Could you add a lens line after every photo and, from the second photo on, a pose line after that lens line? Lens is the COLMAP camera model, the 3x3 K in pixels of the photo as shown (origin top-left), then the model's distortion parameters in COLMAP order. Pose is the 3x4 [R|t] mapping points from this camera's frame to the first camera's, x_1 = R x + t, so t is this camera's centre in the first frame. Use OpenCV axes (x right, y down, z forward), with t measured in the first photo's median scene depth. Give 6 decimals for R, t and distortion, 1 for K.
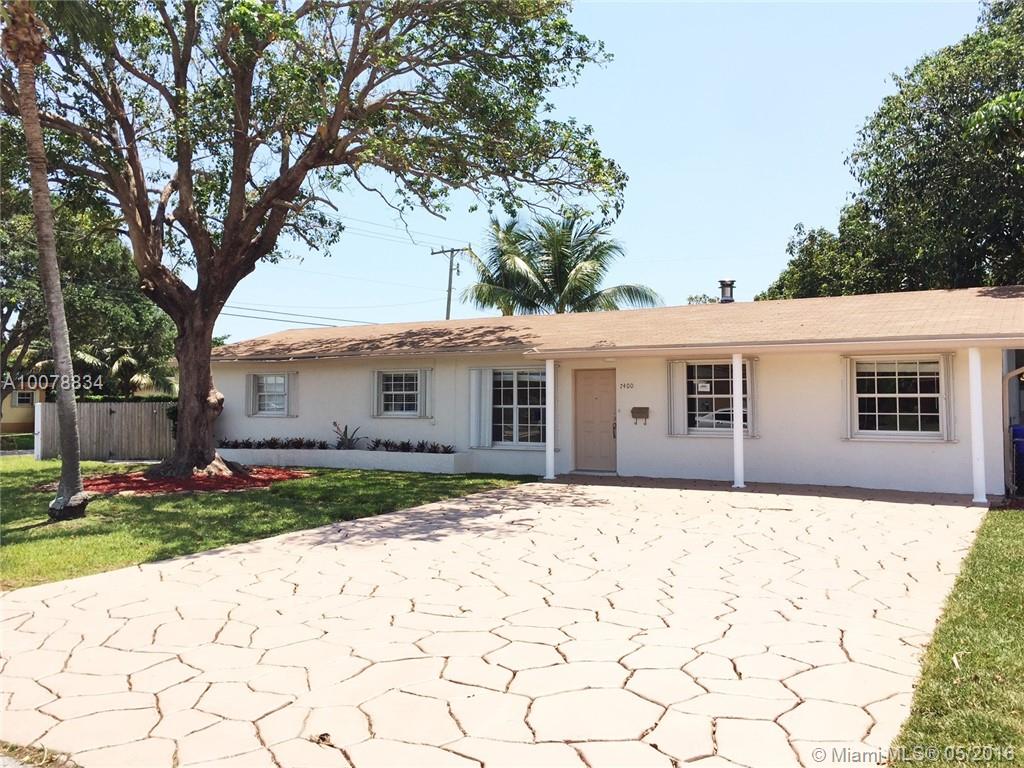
lens RADIAL K [[856.3, 0, 508.6], [0, 856.3, 383.6], [0, 0, 1]] dist [0.030020, -0.093656]
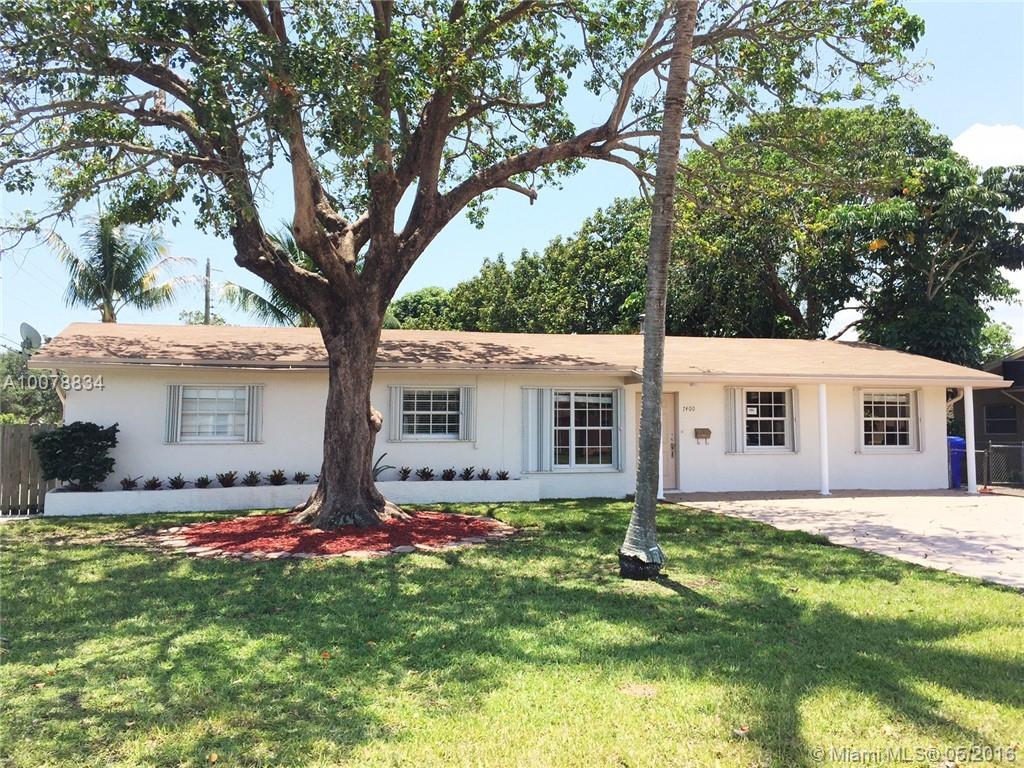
lens RADIAL K [[856.3, 0, 508.6], [0, 856.3, 383.6], [0, 0, 1]] dist [0.030020, -0.093656]
pose [[0.727177, 0.033302, 0.685642, -0.771645], [-0.015163, 0.999358, -0.032457, 0.009524], [-0.686283, 0.013206, 0.727215, 0.367683]]
